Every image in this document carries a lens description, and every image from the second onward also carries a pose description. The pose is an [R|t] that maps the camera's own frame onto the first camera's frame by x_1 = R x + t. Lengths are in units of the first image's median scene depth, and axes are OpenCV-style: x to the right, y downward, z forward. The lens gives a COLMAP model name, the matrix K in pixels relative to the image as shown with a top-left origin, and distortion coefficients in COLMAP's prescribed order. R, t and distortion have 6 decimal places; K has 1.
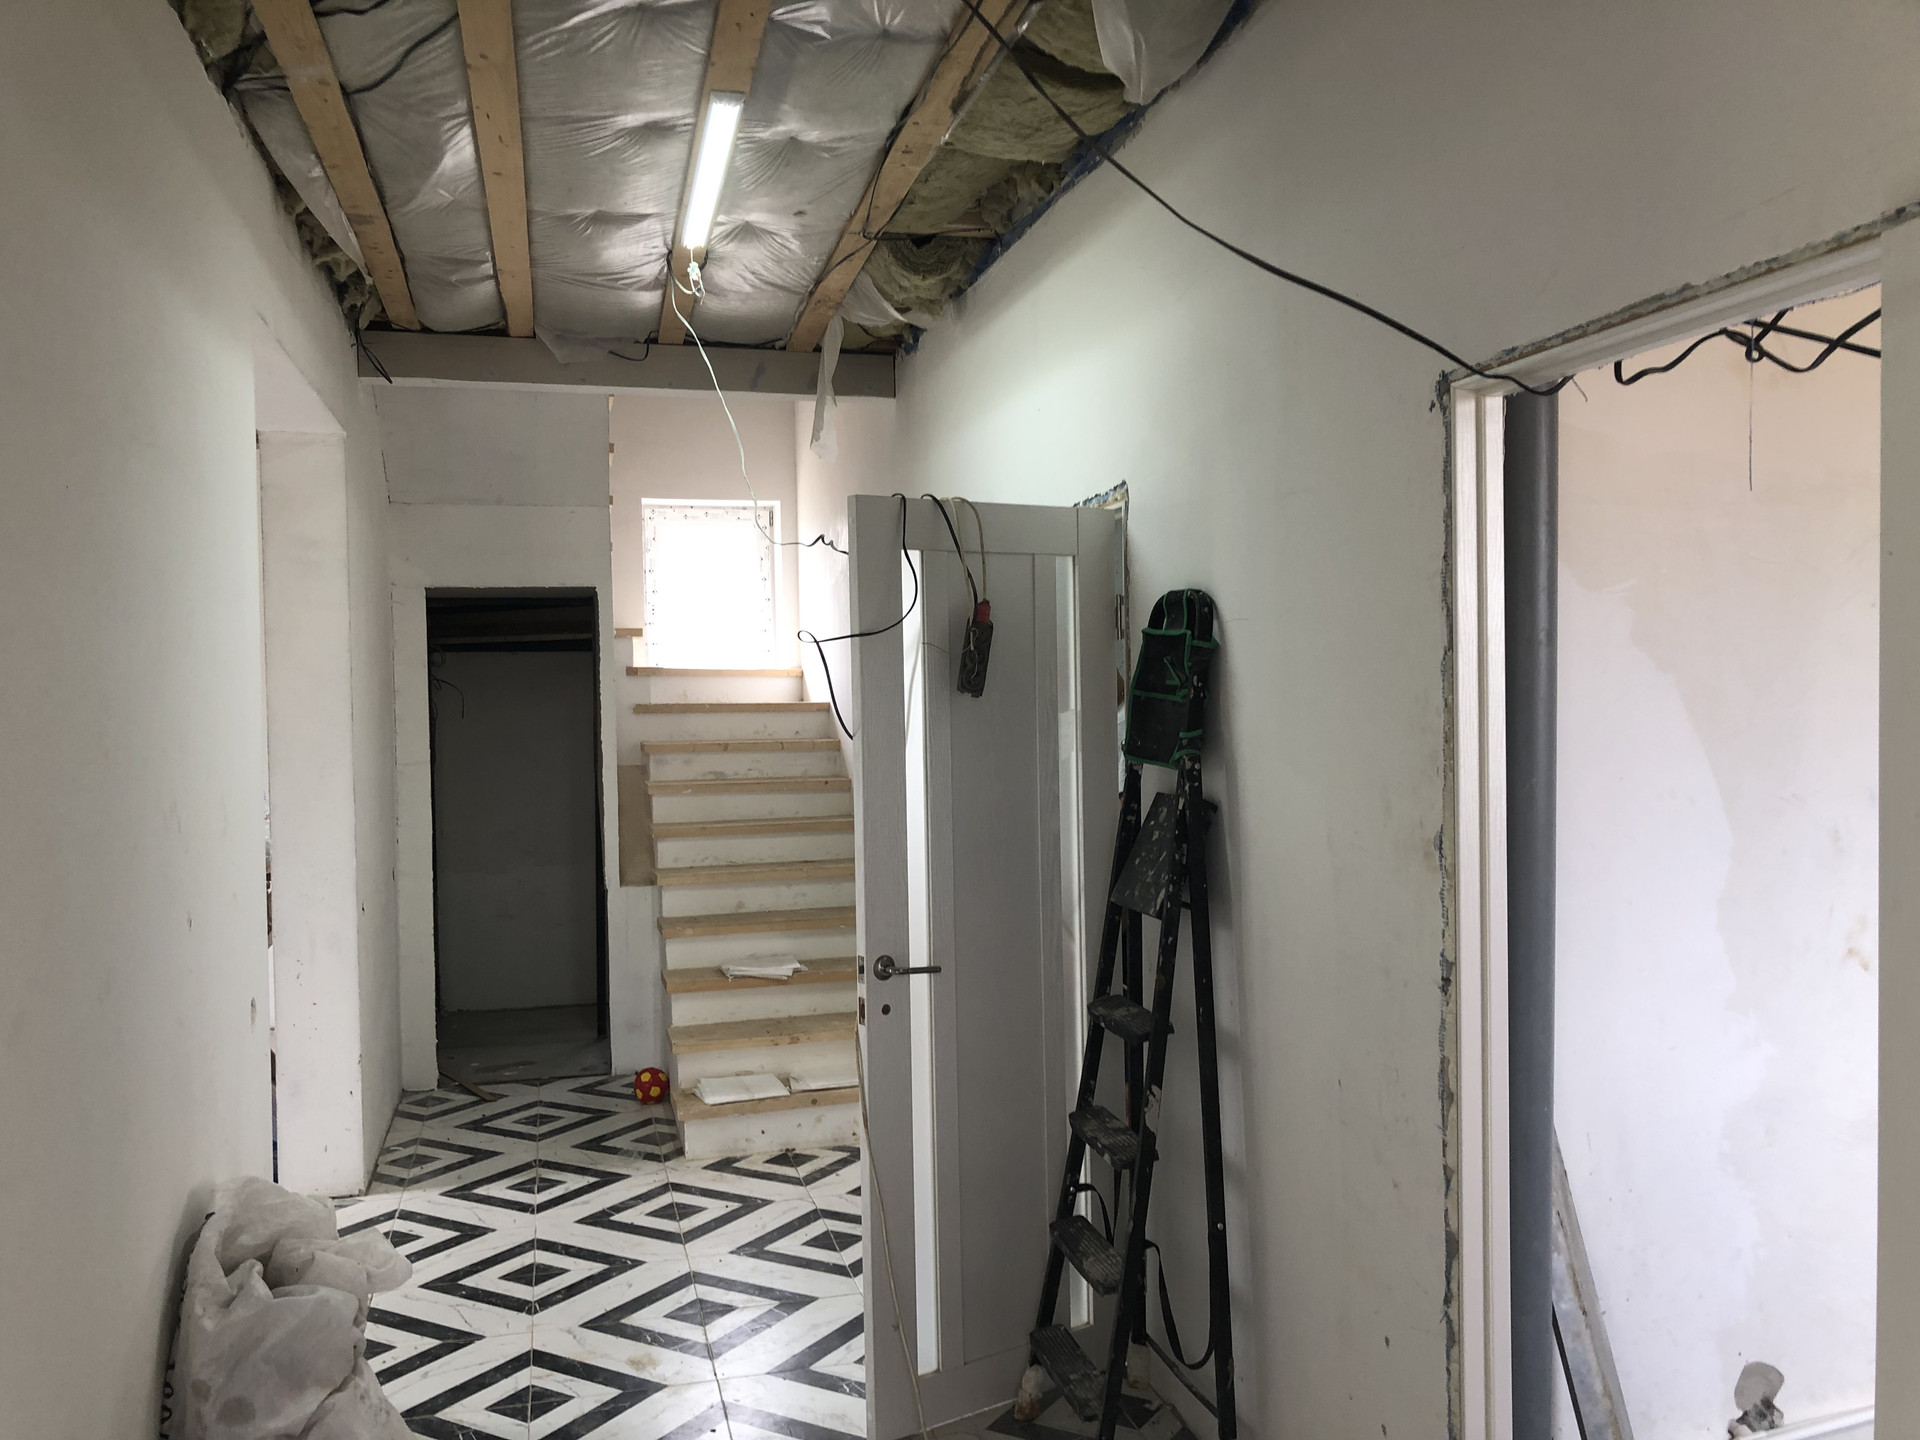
lens RADIAL K [[1573.6, 0, 965.2], [0, 1573.6, 718.0], [0, 0, 1]] dist [0.056408, -0.068156]
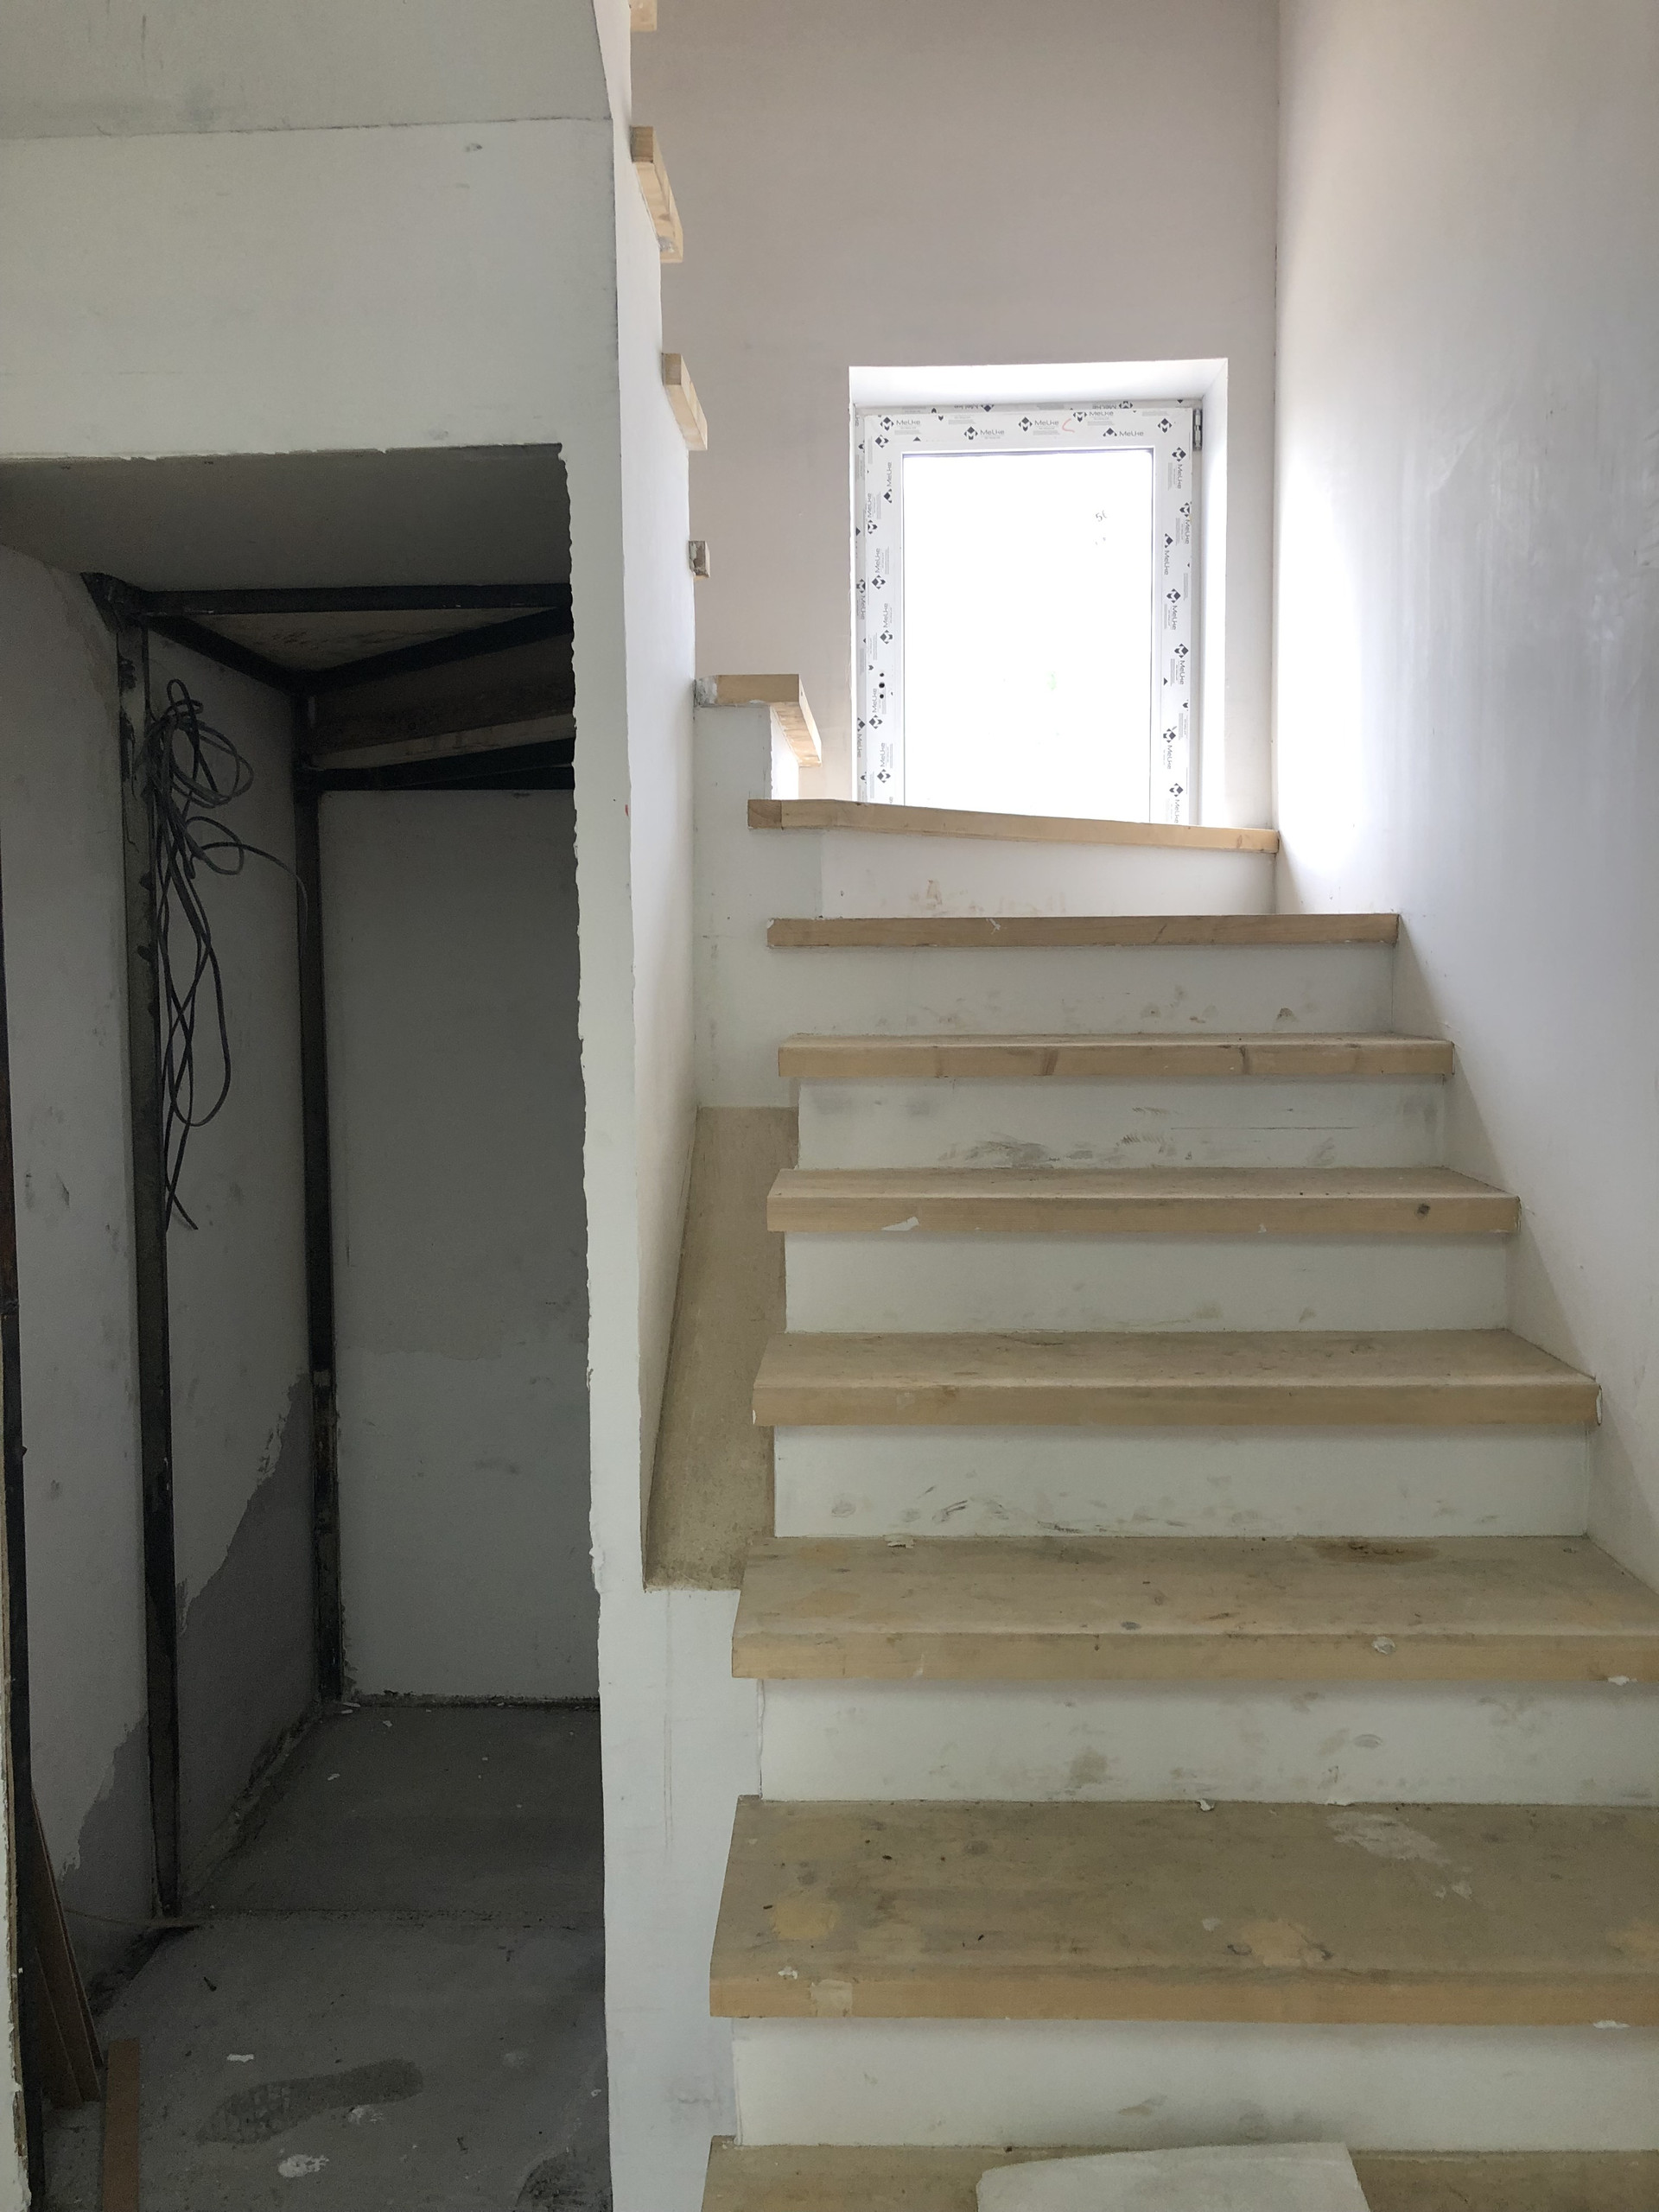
lens RADIAL K [[1812.9, 0, 827.6], [0, 1812.9, 1108.6], [0, 0, 1]] dist [0.056408, -0.068156]
pose [[0.957764, 0.030322, -0.285952, -0.094540], [-0.009348, 0.997182, 0.074430, 0.002429], [0.287403, -0.068613, 0.955349, 0.663081]]
